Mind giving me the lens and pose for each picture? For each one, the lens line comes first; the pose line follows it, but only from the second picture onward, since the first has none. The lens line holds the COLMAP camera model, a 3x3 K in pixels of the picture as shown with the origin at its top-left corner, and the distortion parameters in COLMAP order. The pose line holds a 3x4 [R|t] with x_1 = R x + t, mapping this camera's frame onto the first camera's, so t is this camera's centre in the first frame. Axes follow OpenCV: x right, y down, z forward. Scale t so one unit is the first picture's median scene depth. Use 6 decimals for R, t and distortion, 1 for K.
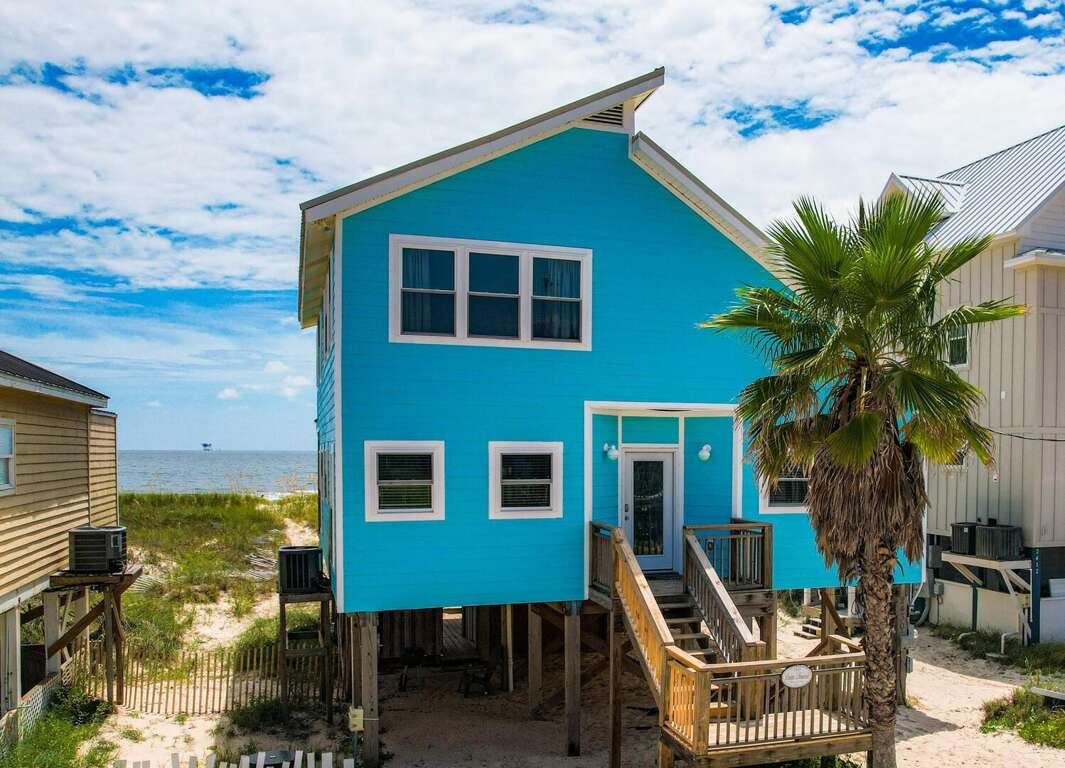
lens RADIAL K [[975.6, 0, 667.6], [0, 975.6, 491.8], [0, 0, 1]] dist [-0.051198, 0.000000]
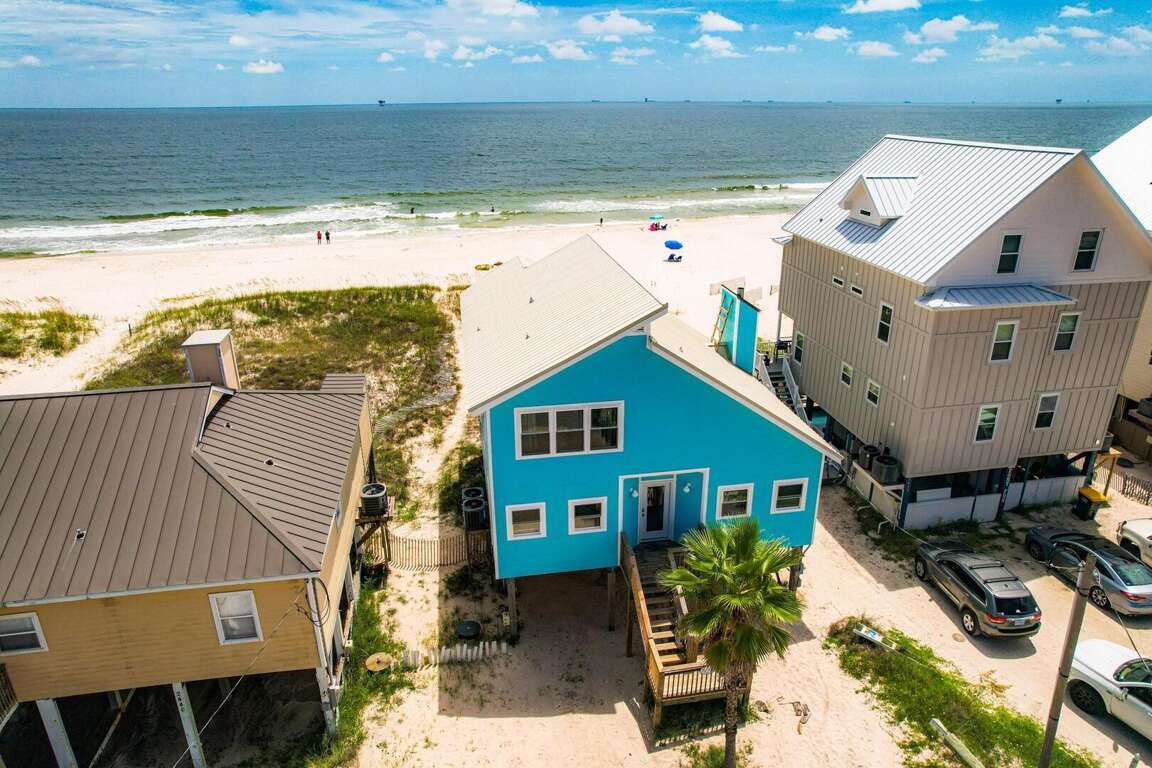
lens RADIAL K [[735.5, 0, 575.8], [0, 735.5, 385.9], [0, 0, 1]] dist [-0.066182, 0.051467]
pose [[0.979861, 0.060405, -0.190326, 0.084201], [0.005216, 0.945079, 0.326800, -0.668270], [0.199613, -0.321211, 0.925731, -0.239308]]
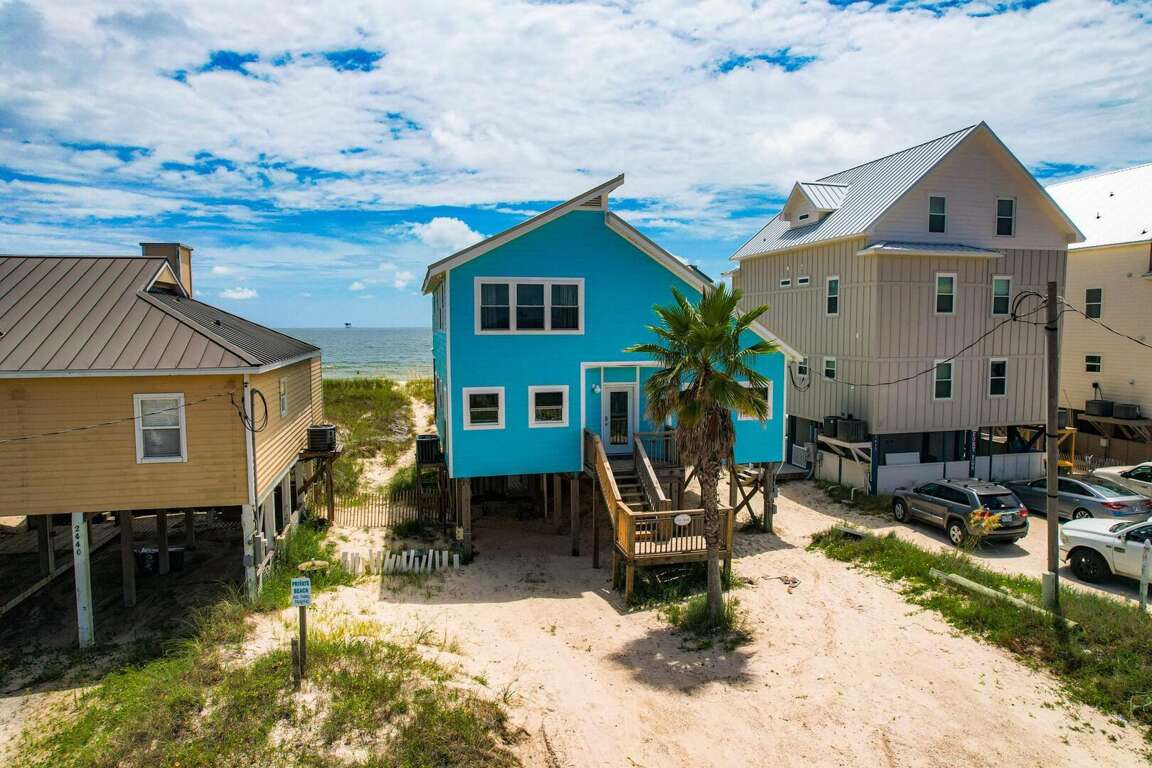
lens RADIAL K [[735.5, 0, 576.1], [0, 735.5, 386.6], [0, 0, 1]] dist [-0.066182, 0.051467]
pose [[0.989830, 0.002292, -0.142234, 0.094089], [0.003661, 0.999129, 0.041574, -0.098020], [0.142205, -0.041672, 0.988960, -0.329405]]
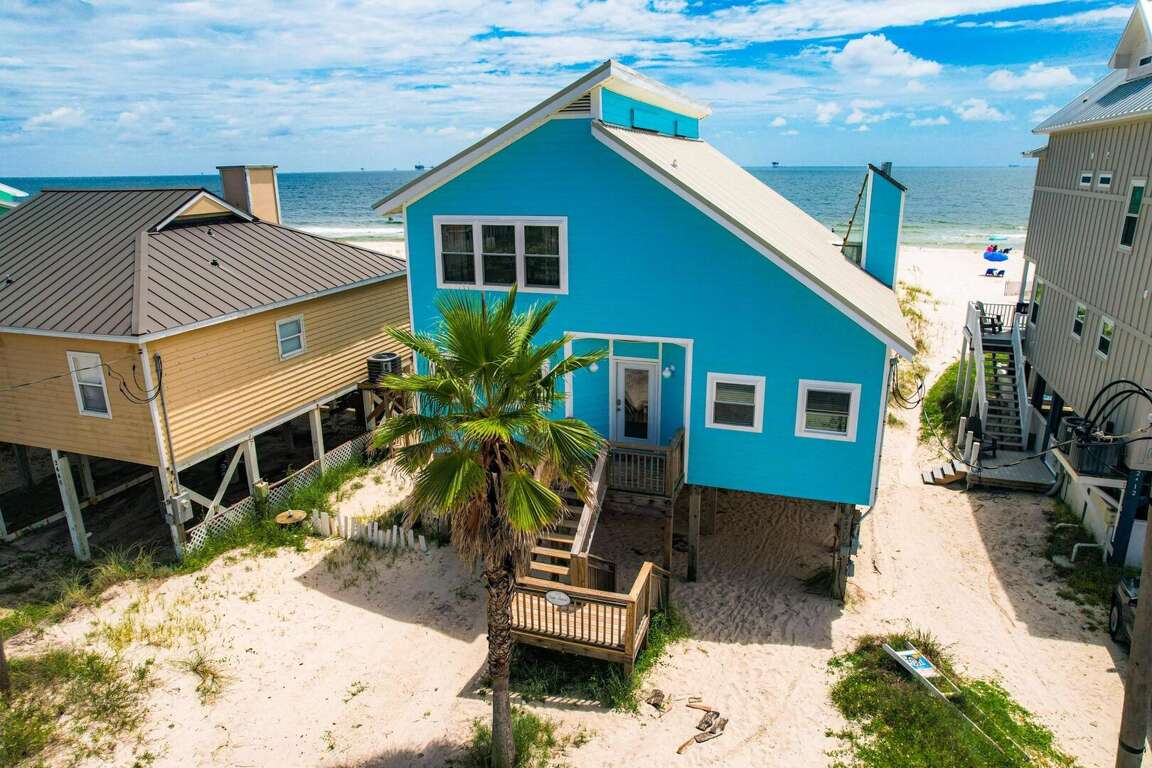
lens RADIAL K [[735.5, 0, 580.3], [0, 735.5, 386.2], [0, 0, 1]] dist [-0.066182, 0.051467]
pose [[0.764580, 0.170247, -0.621638, 0.540866], [-0.009872, 0.967464, 0.252816, -0.259148], [0.644453, -0.187161, 0.741384, 0.232440]]
